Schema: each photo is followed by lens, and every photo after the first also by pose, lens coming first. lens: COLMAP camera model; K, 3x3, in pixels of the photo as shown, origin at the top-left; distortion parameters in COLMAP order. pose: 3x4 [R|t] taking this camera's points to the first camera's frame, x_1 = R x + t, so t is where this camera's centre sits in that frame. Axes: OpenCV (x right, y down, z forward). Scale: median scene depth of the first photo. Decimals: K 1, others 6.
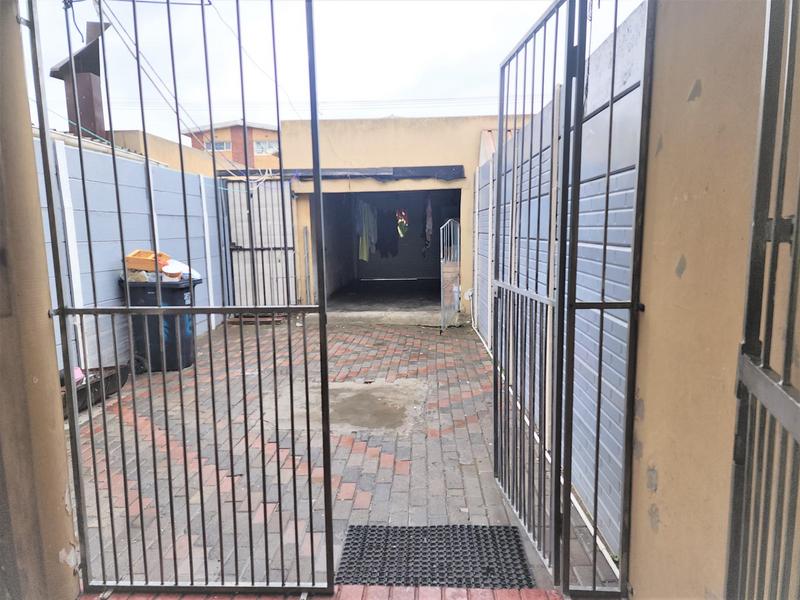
lens RADIAL K [[550.0, 0, 400.0], [0, 550.0, 300.0], [0, 0, 1]] dist [0.216104, -0.318819]
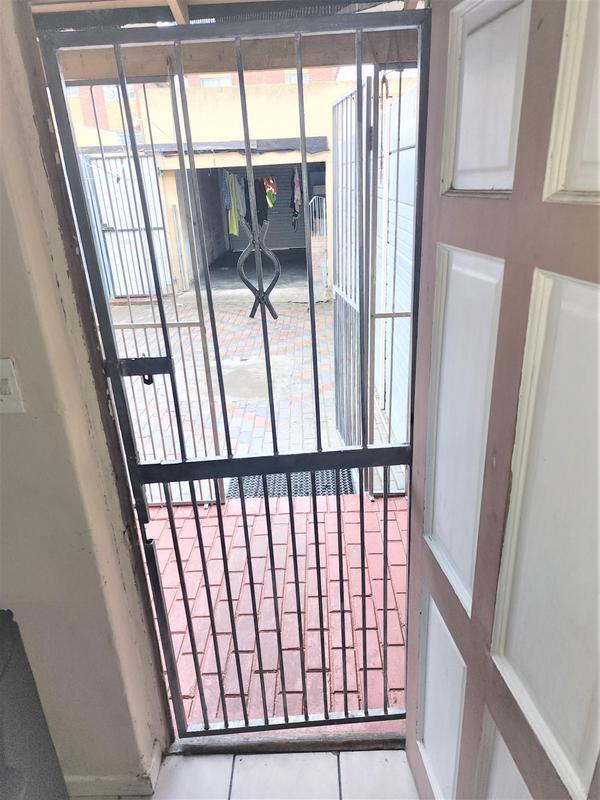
lens RADIAL K [[550.0, 0, 300.0], [0, 550.0, 400.0], [0, 0, 1]] dist [0.216104, -0.318819]
pose [[0.998581, -0.042978, 0.031448, 0.012808], [0.034133, 0.969794, 0.241525, -0.029187], [-0.040878, -0.240109, 0.969885, -0.100399]]
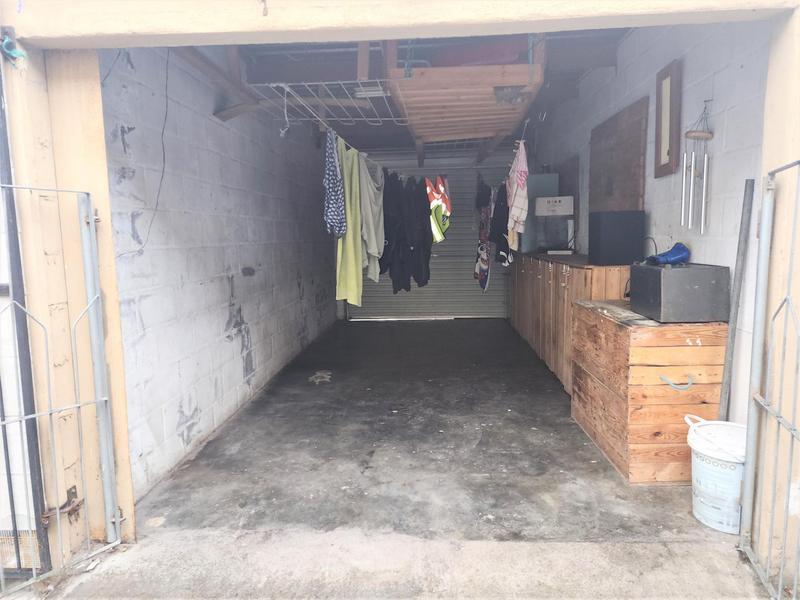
lens RADIAL K [[550.4, 0, 400.0], [0, 550.4, 300.0], [0, 0, 1]] dist [0.081539, -0.068394]
pose [[0.999937, -0.005236, 0.009955, -0.046435], [0.005429, 0.999796, -0.019452, -0.087386], [-0.009851, 0.019505, 0.999761, 0.830182]]
